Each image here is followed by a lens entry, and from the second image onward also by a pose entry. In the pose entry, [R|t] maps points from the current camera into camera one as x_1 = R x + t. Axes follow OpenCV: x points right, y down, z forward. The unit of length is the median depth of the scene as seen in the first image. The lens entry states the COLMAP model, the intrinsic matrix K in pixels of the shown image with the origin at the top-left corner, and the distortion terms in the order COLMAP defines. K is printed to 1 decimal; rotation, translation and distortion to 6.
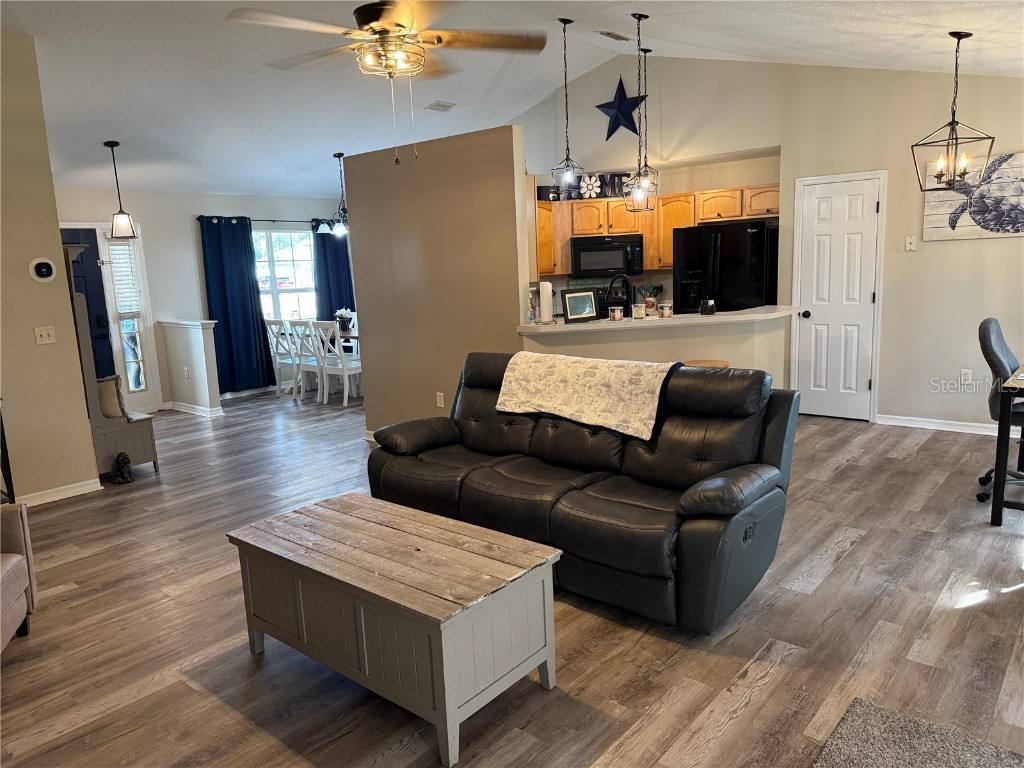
lens RADIAL K [[717.4, 0, 512.0], [0, 717.4, 384.0], [0, 0, 1]] dist [0.055813, -0.075039]
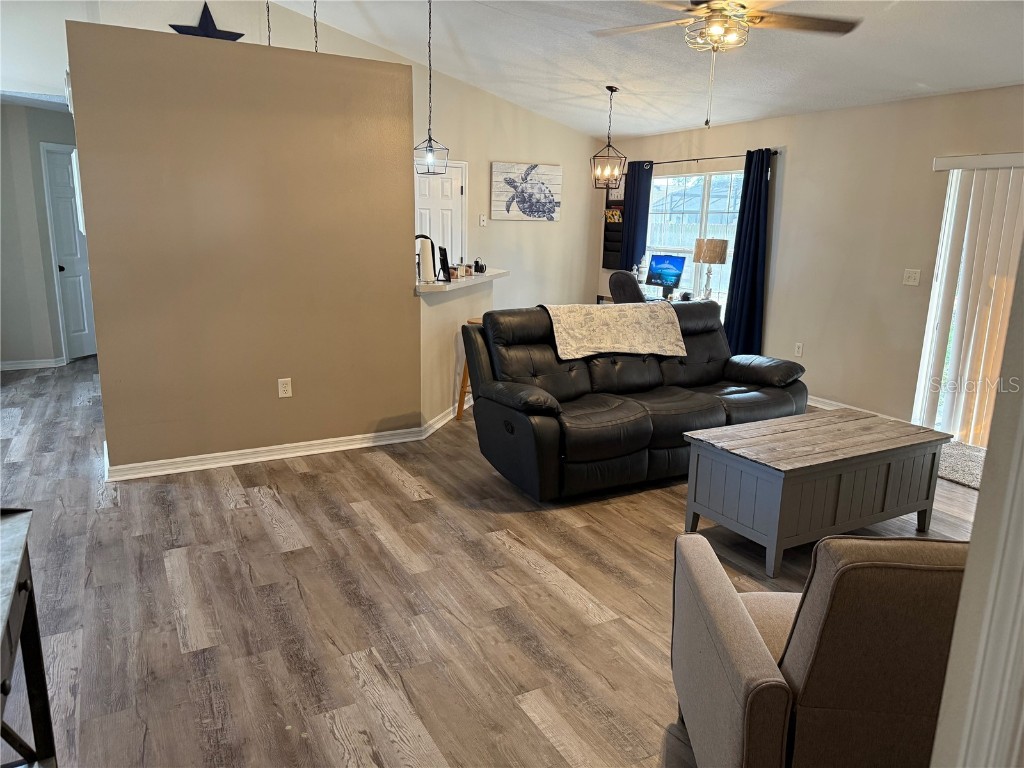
lens RADIAL K [[717.4, 0, 512.0], [0, 717.4, 384.0], [0, 0, 1]] dist [0.055813, -0.075039]
pose [[0.351026, -0.152505, 0.923863, -0.786087], [0.120172, 0.985826, 0.117073, -0.046325], [-0.928623, 0.069927, 0.364377, 0.517560]]
